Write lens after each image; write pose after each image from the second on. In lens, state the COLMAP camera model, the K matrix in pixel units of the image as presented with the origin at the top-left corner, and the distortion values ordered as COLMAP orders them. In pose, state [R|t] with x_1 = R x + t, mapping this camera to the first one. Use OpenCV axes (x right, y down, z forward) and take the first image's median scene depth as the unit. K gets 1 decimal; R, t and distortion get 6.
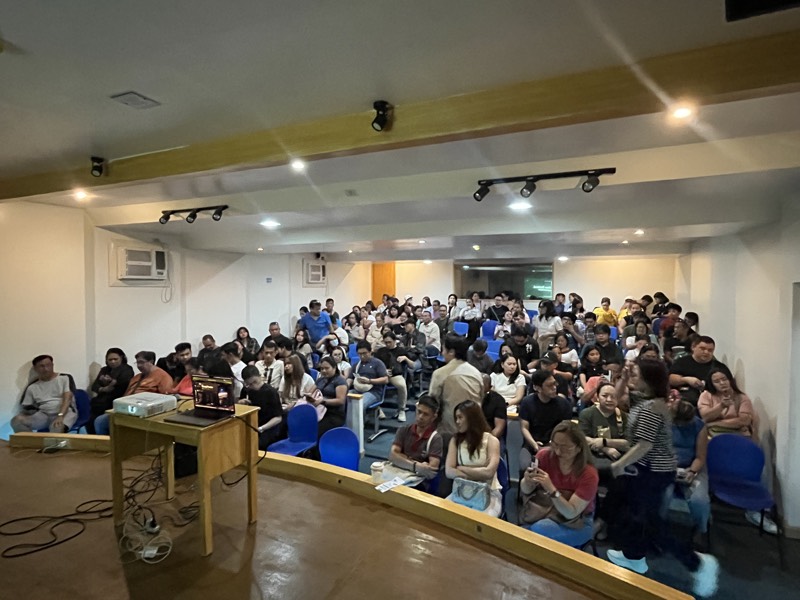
lens RADIAL K [[424.0, 0, 400.5], [0, 424.0, 301.5], [0, 0, 1]] dist [-0.006831, -0.000989]
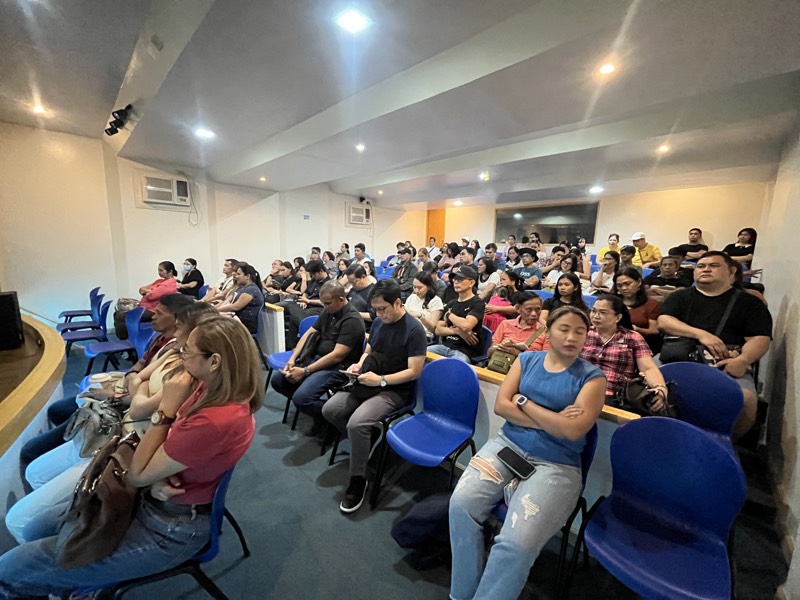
lens RADIAL K [[321.4, 0, 400.3], [0, 321.4, 294.1], [0, 0, 1]] dist [-0.001859, 0.000500]
pose [[0.933283, 0.080333, -0.350041, 0.347182], [-0.046254, 0.993431, 0.104664, 0.074282], [0.356150, -0.081491, 0.930869, 0.345989]]
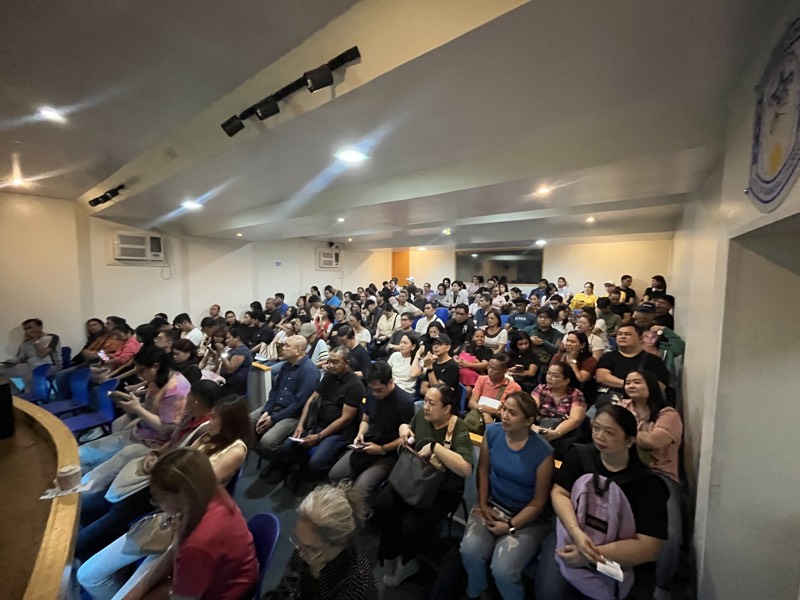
lens RADIAL K [[321.4, 0, 398.3], [0, 321.4, 299.1], [0, 0, 1]] dist [-0.001859, 0.000500]
pose [[0.969226, 0.028073, -0.244565, 0.331872], [-0.019356, 0.999091, 0.037974, 0.010272], [0.245409, -0.032071, 0.968889, 0.271621]]
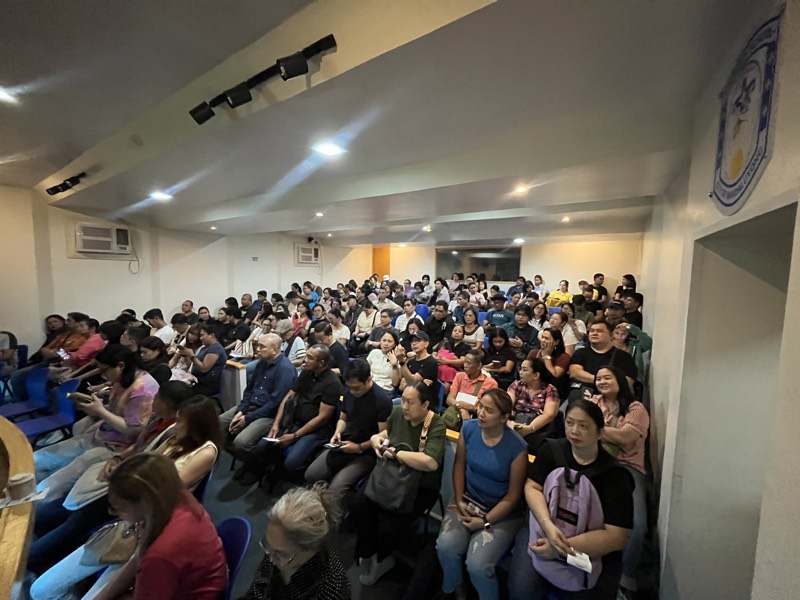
lens RADIAL K [[321.4, 0, 398.1], [0, 321.4, 299.2], [0, 0, 1]] dist [-0.001859, 0.000500]
pose [[0.981739, 0.035241, -0.186939, 0.333919], [-0.026711, 0.998492, 0.047953, 0.009713], [0.188348, -0.042084, 0.981200, 0.275468]]
